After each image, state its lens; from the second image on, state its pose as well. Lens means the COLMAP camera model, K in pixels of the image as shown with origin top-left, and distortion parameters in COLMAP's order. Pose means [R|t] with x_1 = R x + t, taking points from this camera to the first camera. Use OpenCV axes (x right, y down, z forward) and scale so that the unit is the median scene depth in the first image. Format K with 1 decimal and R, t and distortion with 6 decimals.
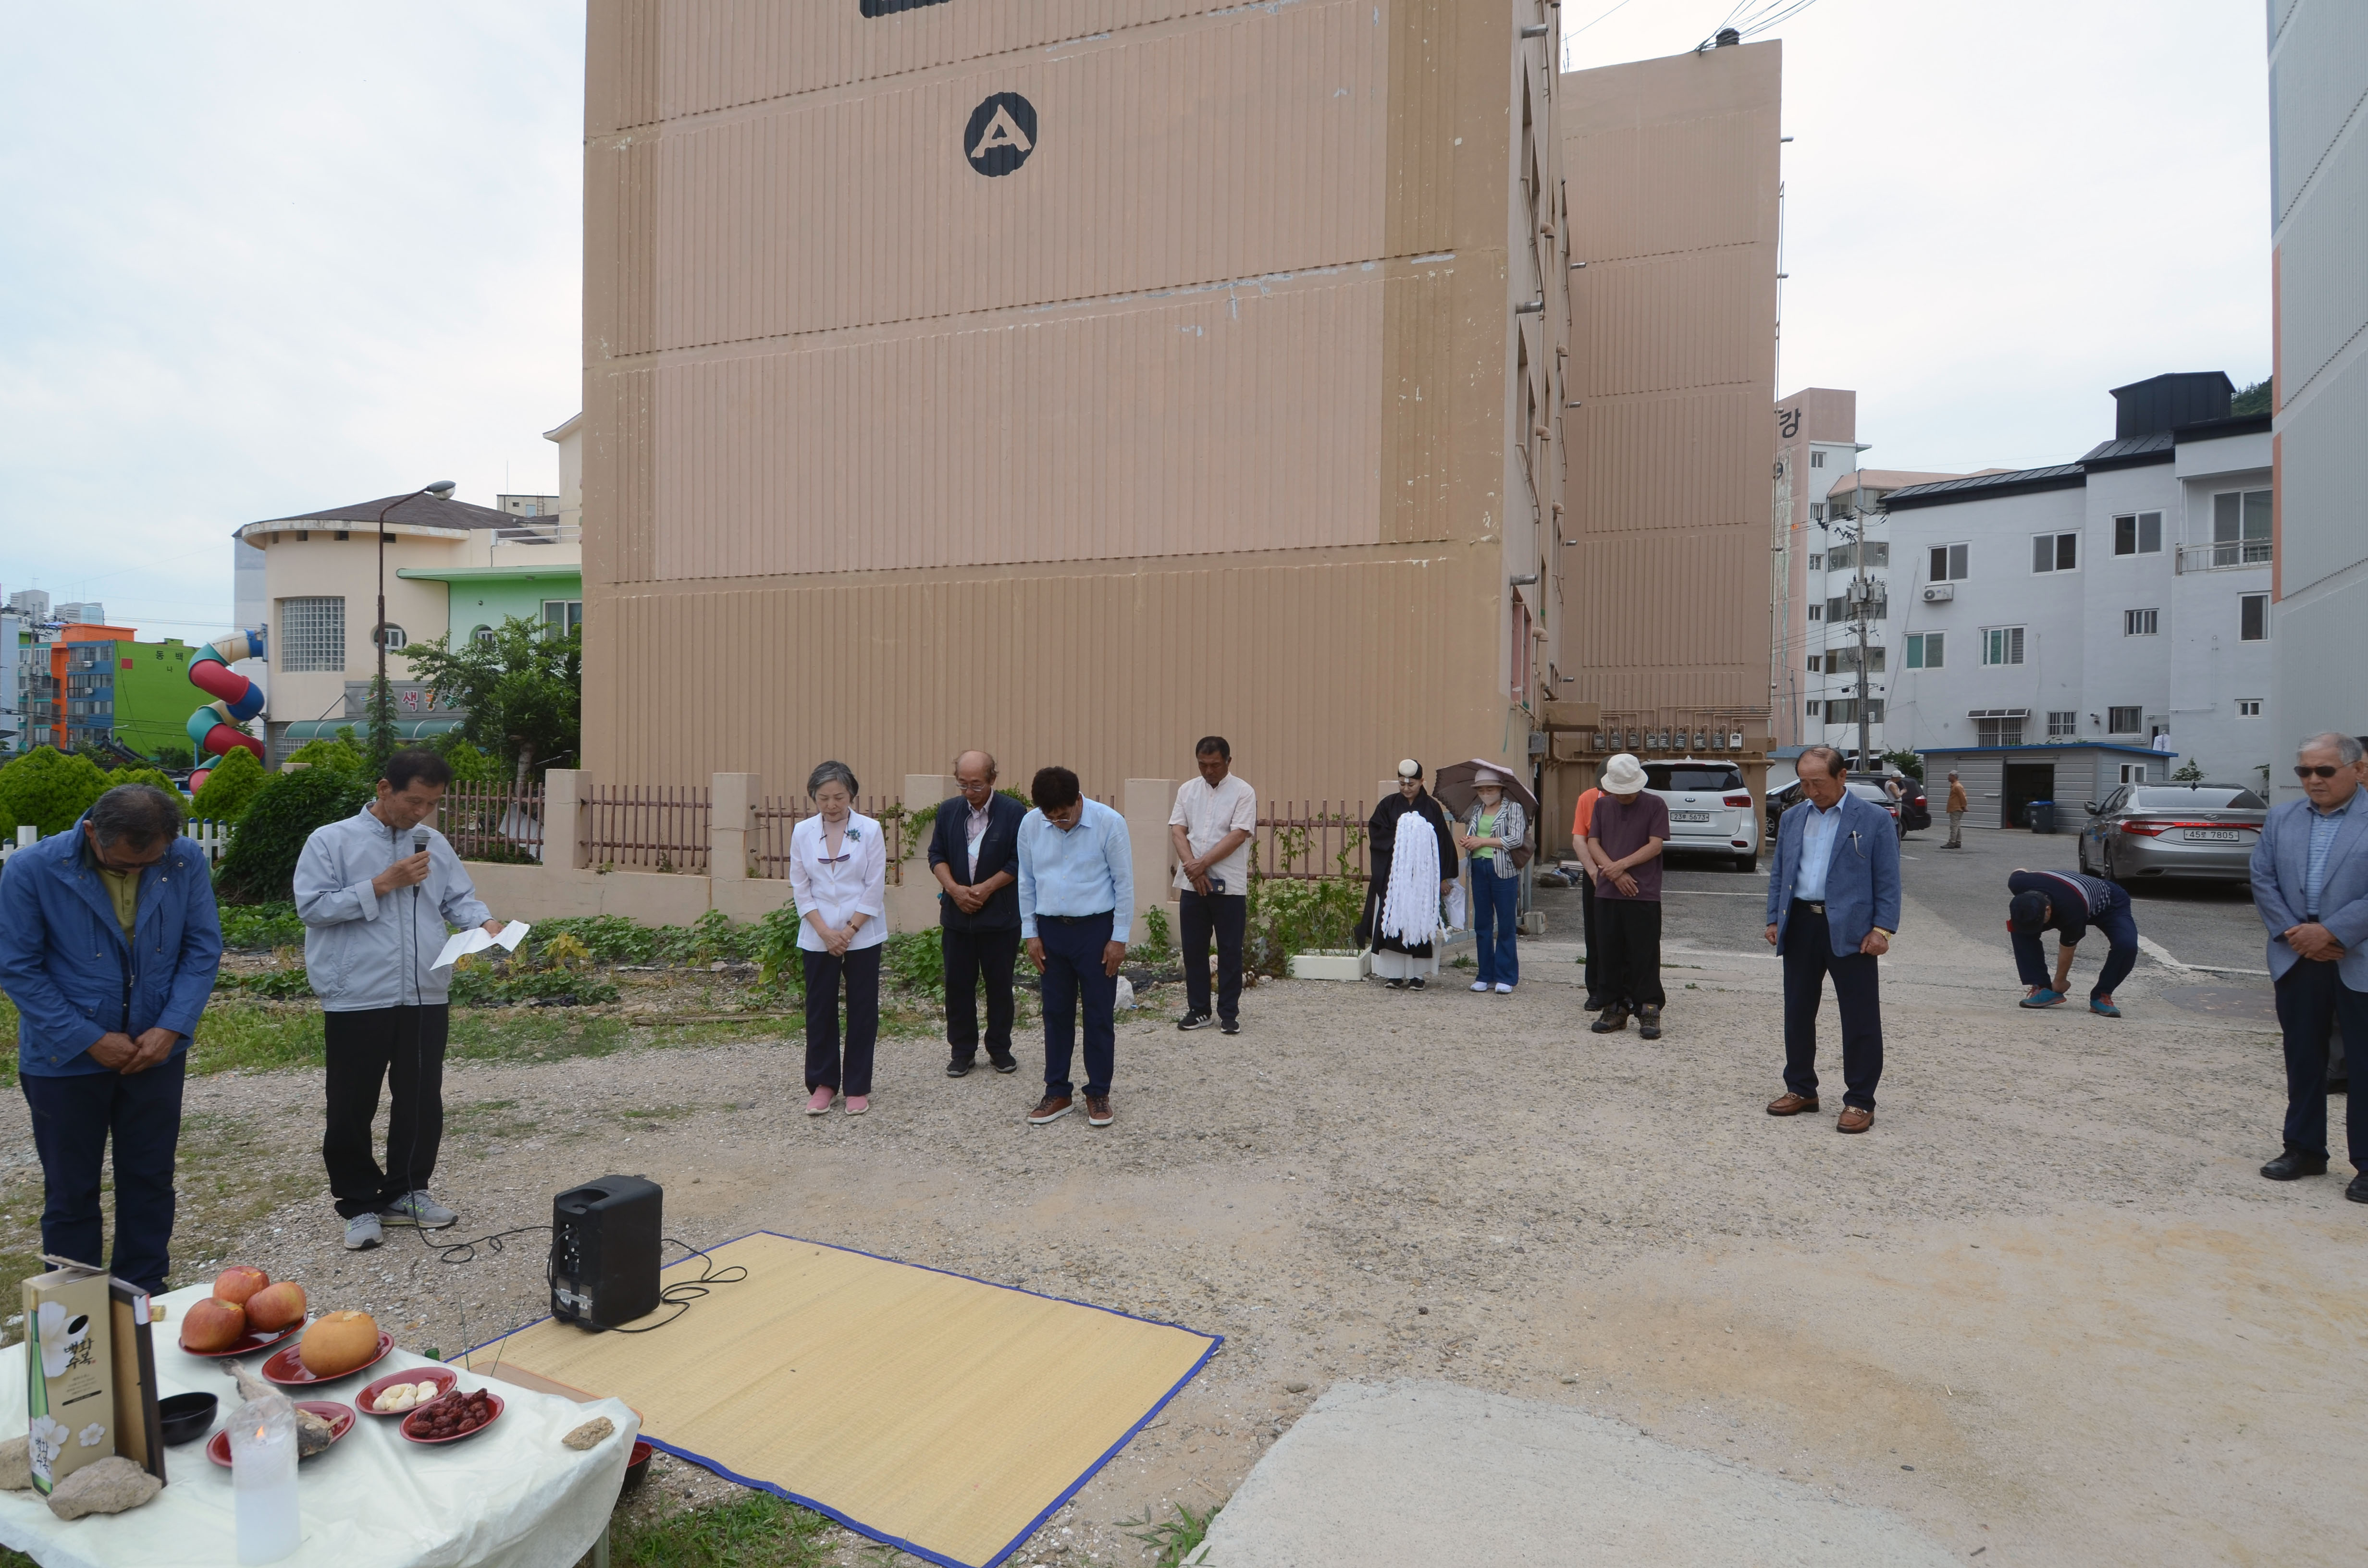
lens RADIAL K [[1227.1, 0, 1175.9], [0, 1227.1, 788.8], [0, 0, 1]] dist [0.051658, -0.054320]
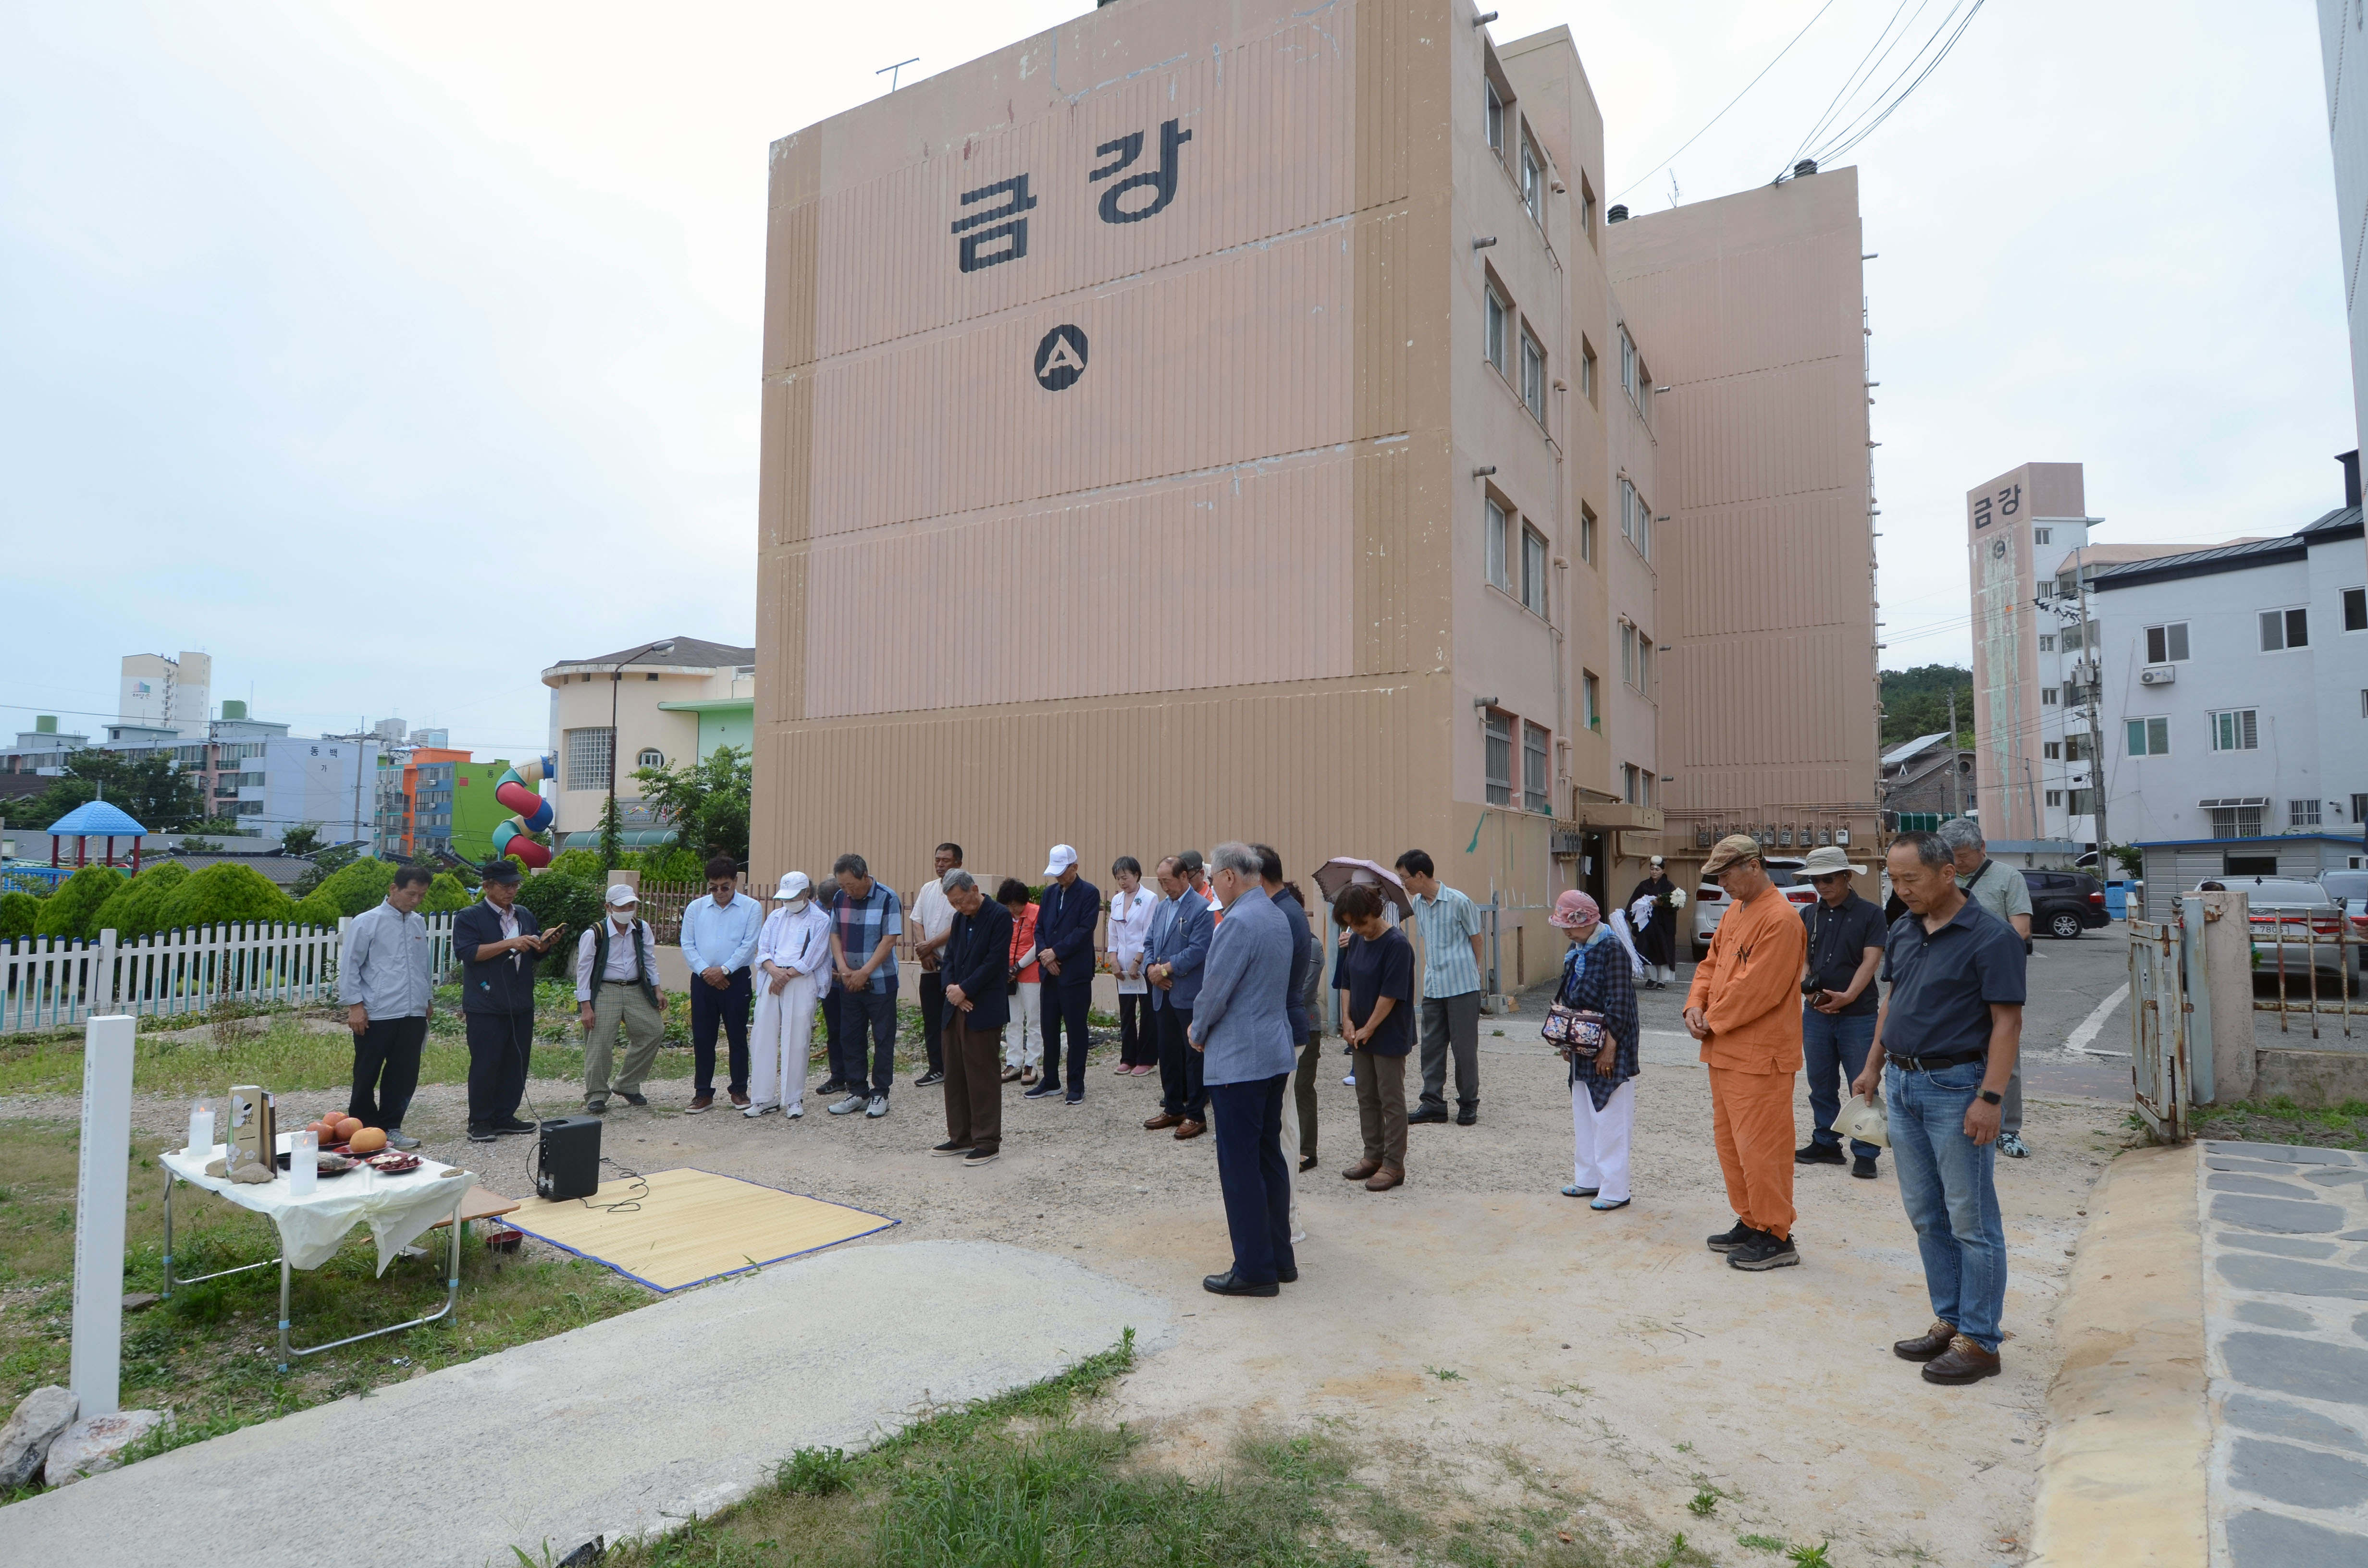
lens RADIAL K [[1226.8, 0, 1179.2], [0, 1226.8, 790.0], [0, 0, 1]] dist [0.052429, -0.055057]
pose [[0.983436, -0.016959, -0.180461, 0.184931], [0.002689, 0.996869, -0.079028, 0.001704], [0.181237, 0.077233, 0.980402, -0.151462]]
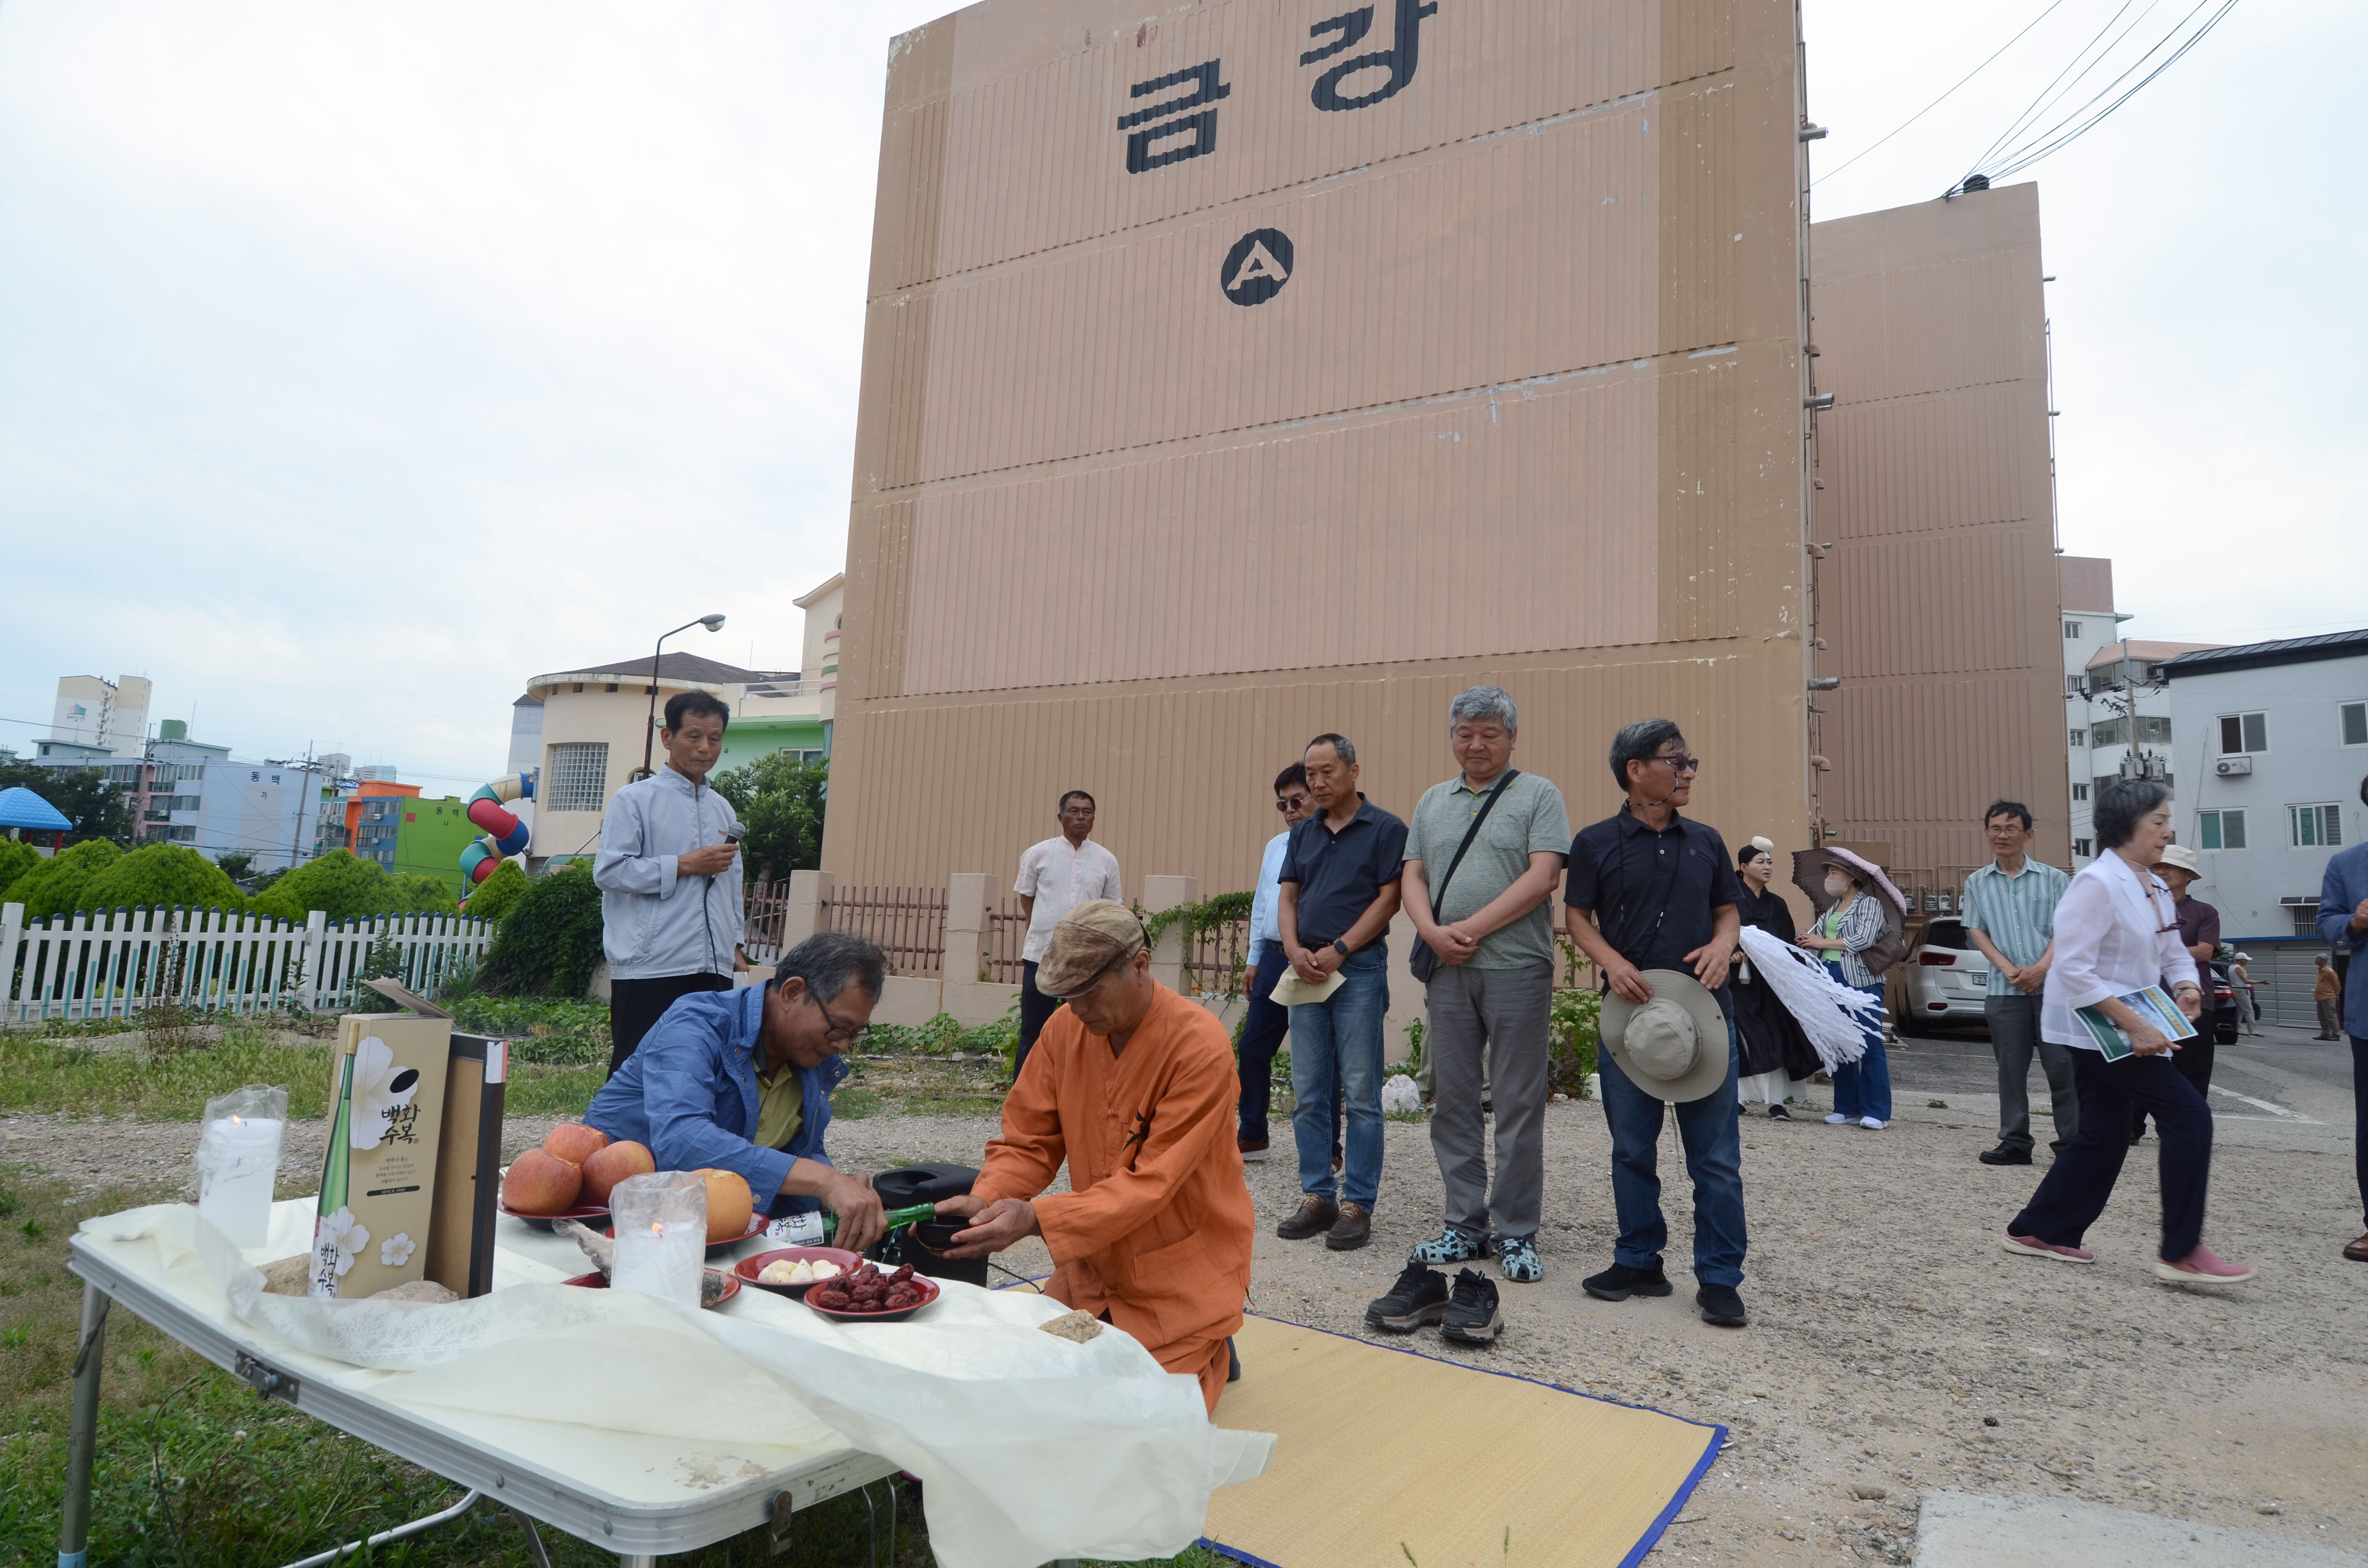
lens RADIAL K [[1226.0, 0, 1179.1], [0, 1226.0, 790.5], [0, 0, 1]] dist [0.051501, -0.054937]
pose [[0.989313, 0.016533, -0.144865, -0.048143], [-0.037086, 0.989408, -0.140347, 0.048260], [0.141010, 0.144220, 0.979447, 0.046121]]
